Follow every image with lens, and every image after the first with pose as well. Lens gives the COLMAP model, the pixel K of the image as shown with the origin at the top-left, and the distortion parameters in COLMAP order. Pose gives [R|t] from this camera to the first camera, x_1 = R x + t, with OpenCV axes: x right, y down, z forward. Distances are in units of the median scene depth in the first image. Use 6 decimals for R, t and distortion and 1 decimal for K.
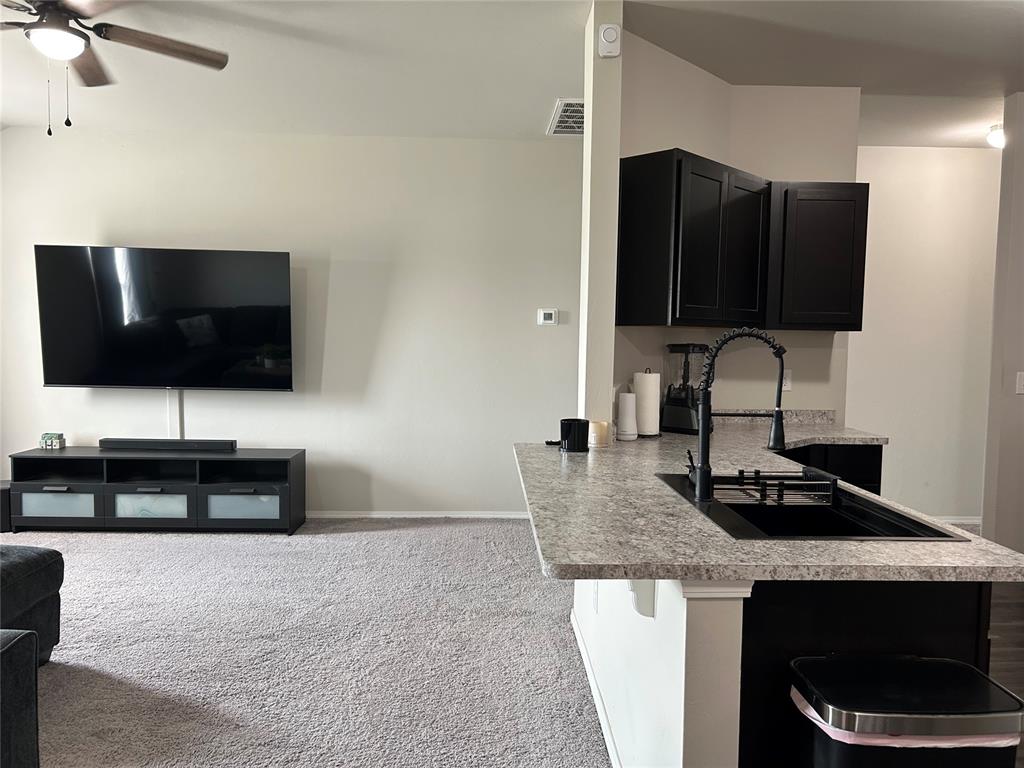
lens RADIAL K [[767.7, 0, 513.3], [0, 767.7, 383.0], [0, 0, 1]] dist [0.045790, -0.045943]
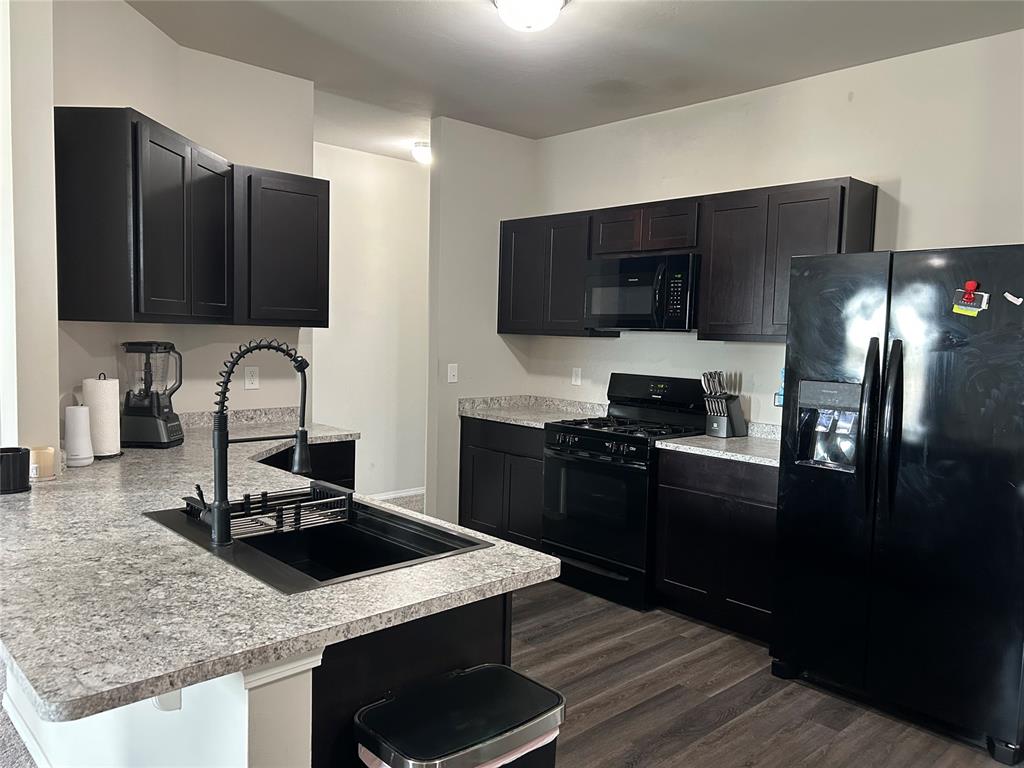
lens RADIAL K [[767.7, 0, 510.2], [0, 767.7, 386.2], [0, 0, 1]] dist [0.045790, -0.045943]
pose [[0.753938, -0.043220, 0.655522, -0.056185], [0.023995, 0.998979, 0.038268, -0.040199], [-0.656507, -0.013122, 0.754206, 0.143928]]
